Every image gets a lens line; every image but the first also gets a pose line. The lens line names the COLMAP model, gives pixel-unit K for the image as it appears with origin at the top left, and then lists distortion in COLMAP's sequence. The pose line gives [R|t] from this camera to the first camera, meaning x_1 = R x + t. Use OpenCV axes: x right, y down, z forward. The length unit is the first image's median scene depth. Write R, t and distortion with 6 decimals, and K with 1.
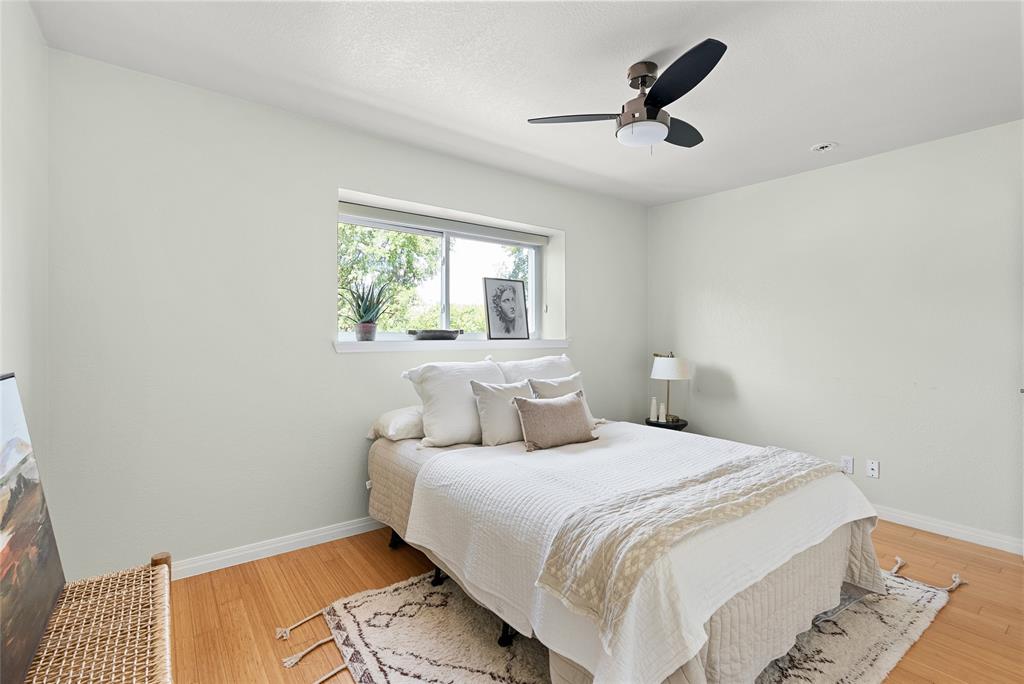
lens RADIAL K [[473.7, 0, 528.9], [0, 473.7, 330.9], [0, 0, 1]] dist [0.000024, 0.000011]
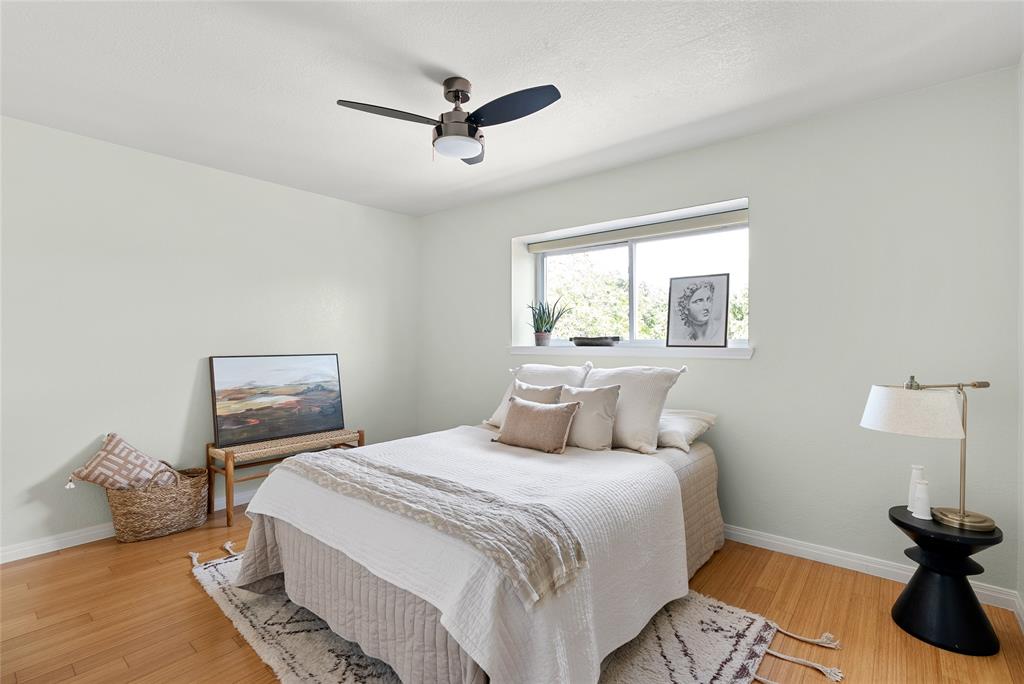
lens RADIAL K [[476.1, 0, 502.7], [0, 476.1, 347.8], [0, 0, 1]] dist [-0.002485, -0.000019]
pose [[0.188304, 0.012710, -0.982029, 0.735127], [0.004016, 0.999898, 0.013712, 0.006136], [0.982103, -0.006526, 0.188234, 0.514977]]
